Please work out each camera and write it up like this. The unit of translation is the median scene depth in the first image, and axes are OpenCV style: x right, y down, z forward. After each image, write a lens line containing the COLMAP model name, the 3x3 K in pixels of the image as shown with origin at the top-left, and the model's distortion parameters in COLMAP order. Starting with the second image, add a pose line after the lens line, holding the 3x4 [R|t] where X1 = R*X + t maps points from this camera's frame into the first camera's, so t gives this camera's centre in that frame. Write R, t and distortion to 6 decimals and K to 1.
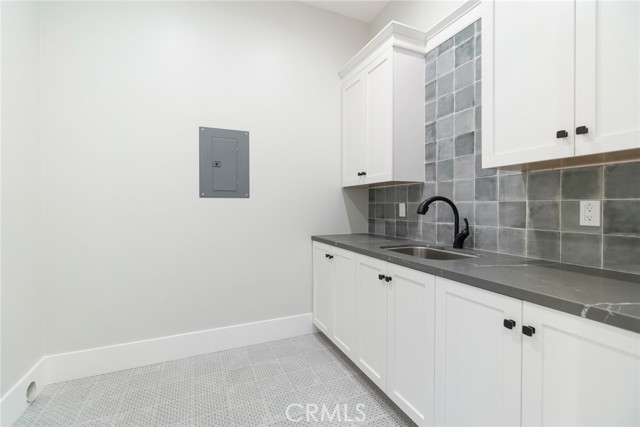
lens RADIAL K [[279.6, 0, 319.1], [0, 279.6, 210.1], [0, 0, 1]] dist [0.003400, -0.001023]
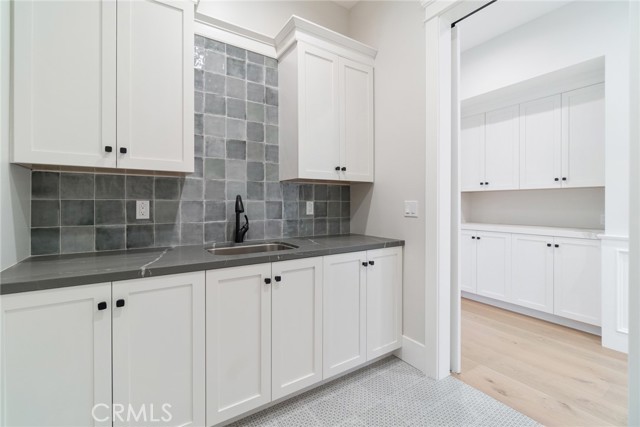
lens RADIAL K [[279.6, 0, 314.1], [0, 279.6, 202.0], [0, 0, 1]] dist [0.003400, -0.001023]
pose [[-0.158337, -0.000636, 0.987385, -0.603401], [0.009360, 0.999954, 0.002145, -0.021959], [-0.987341, 0.009582, -0.158324, 0.824903]]
